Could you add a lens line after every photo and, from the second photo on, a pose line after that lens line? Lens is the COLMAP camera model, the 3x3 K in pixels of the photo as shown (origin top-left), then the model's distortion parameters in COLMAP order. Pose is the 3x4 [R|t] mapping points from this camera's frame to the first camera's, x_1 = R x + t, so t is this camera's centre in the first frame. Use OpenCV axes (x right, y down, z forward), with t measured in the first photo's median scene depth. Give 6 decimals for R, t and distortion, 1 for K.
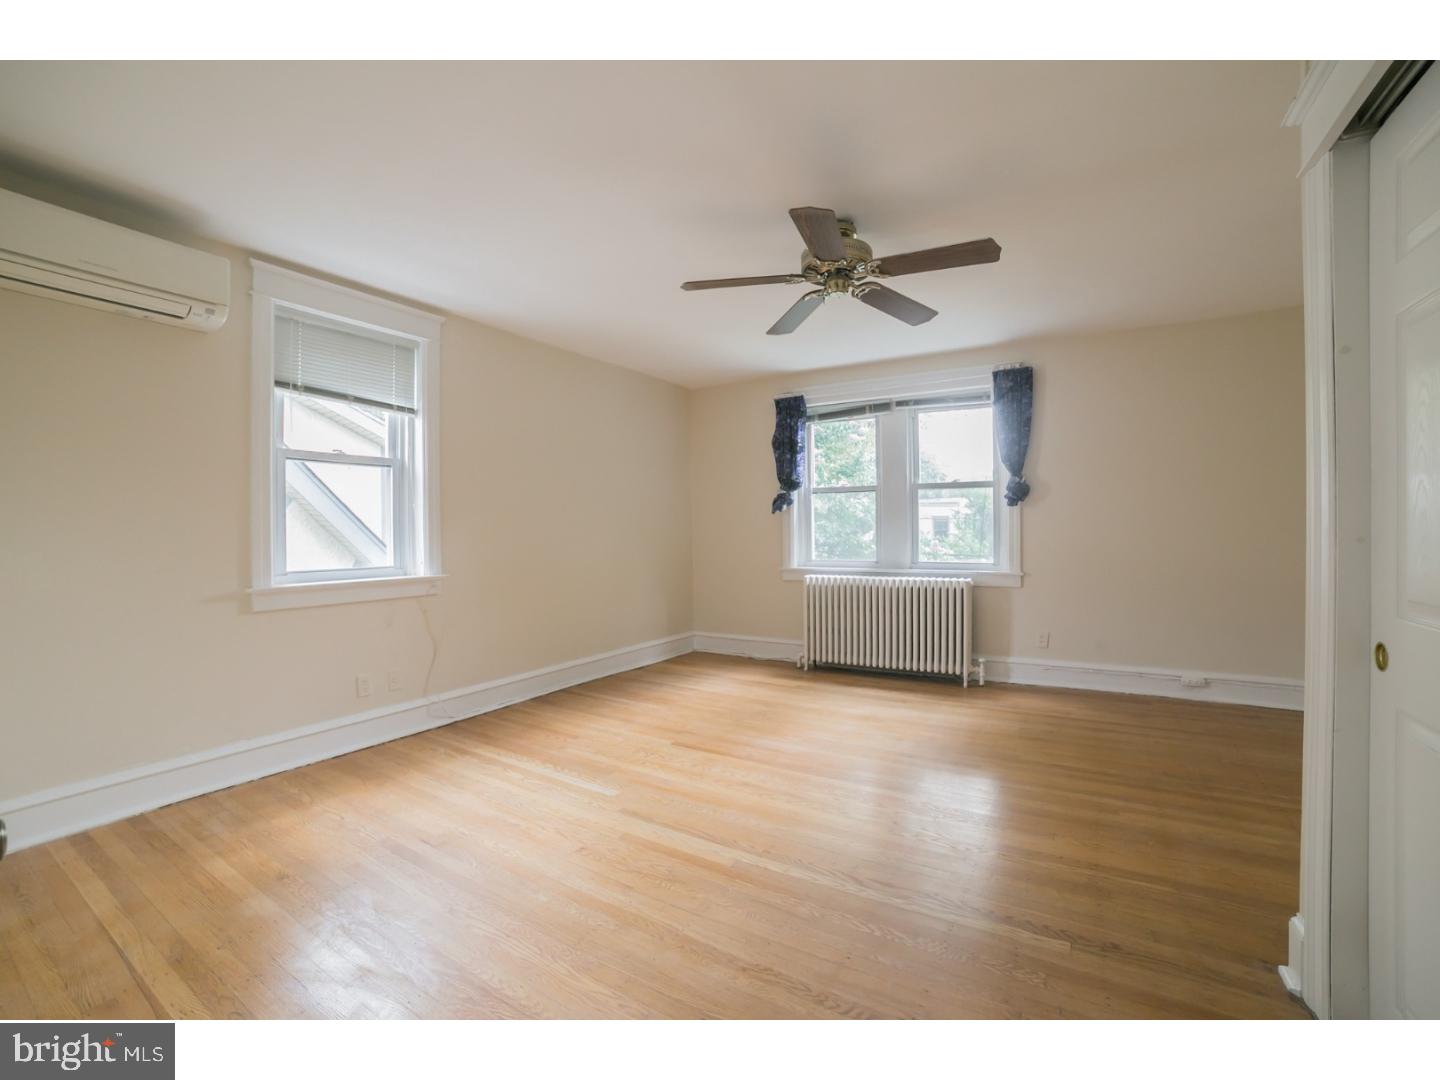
lens RADIAL K [[585.4, 0, 726.4], [0, 585.4, 535.2], [0, 0, 1]] dist [-0.104847, 0.039367]
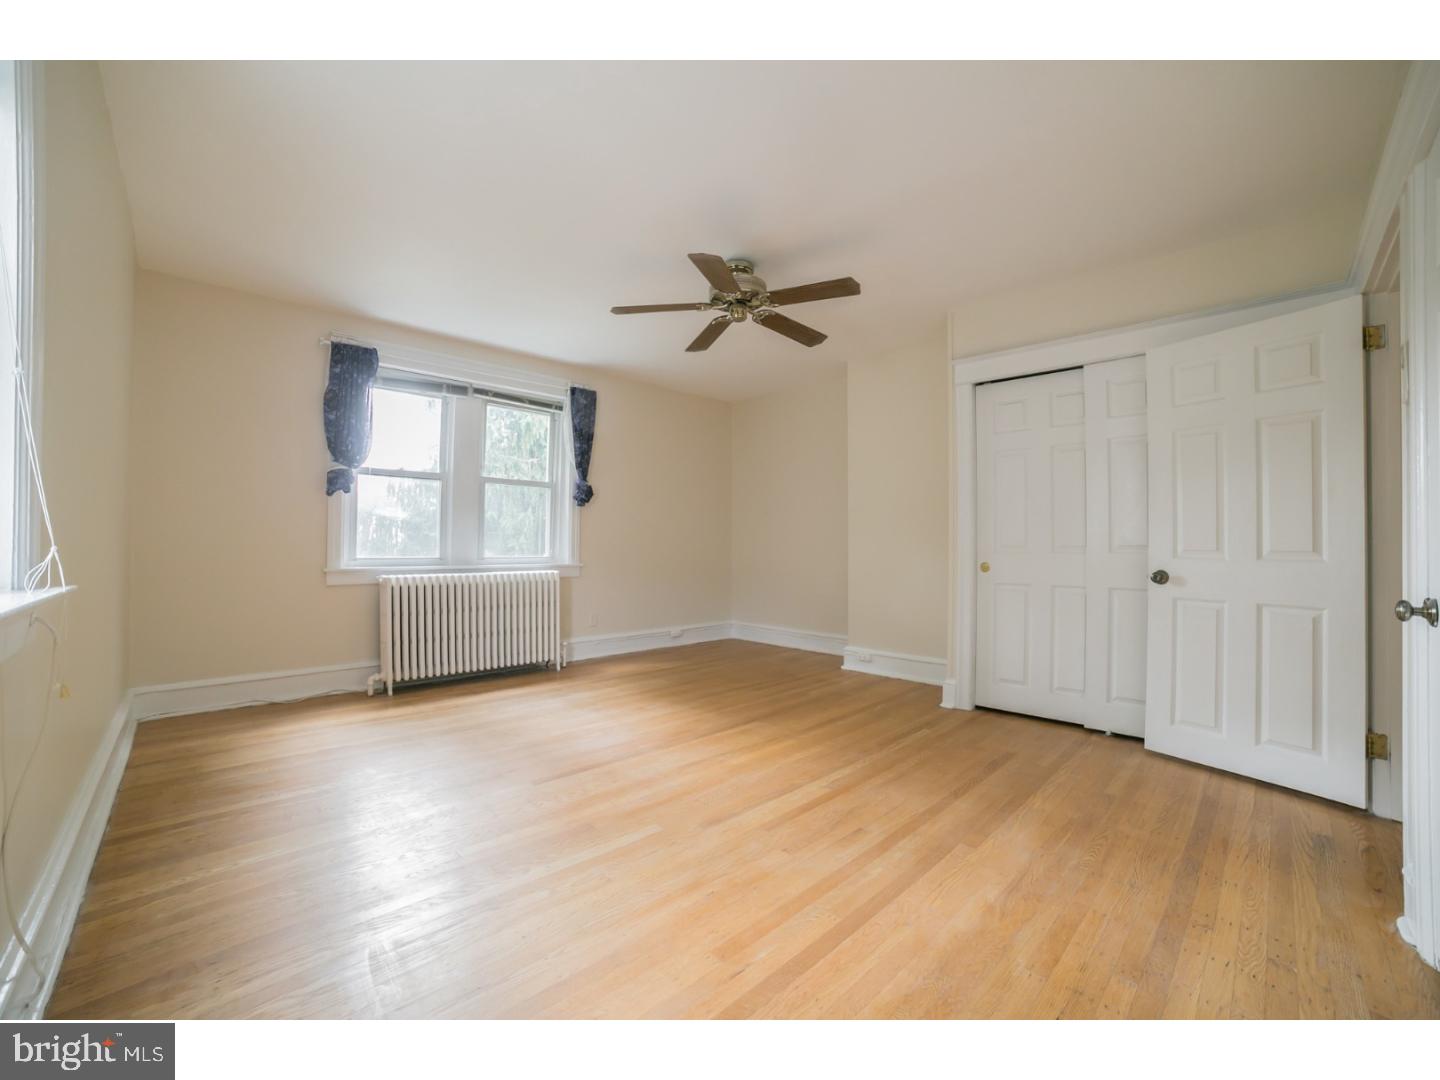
lens RADIAL K [[585.4, 0, 726.4], [0, 585.4, 535.2], [0, 0, 1]] dist [-0.104847, 0.039367]
pose [[0.267033, 0.022744, 0.963419, -0.555896], [-0.007981, 0.999739, -0.021389, 0.029771], [-0.963654, -0.001978, 0.267145, 0.397104]]
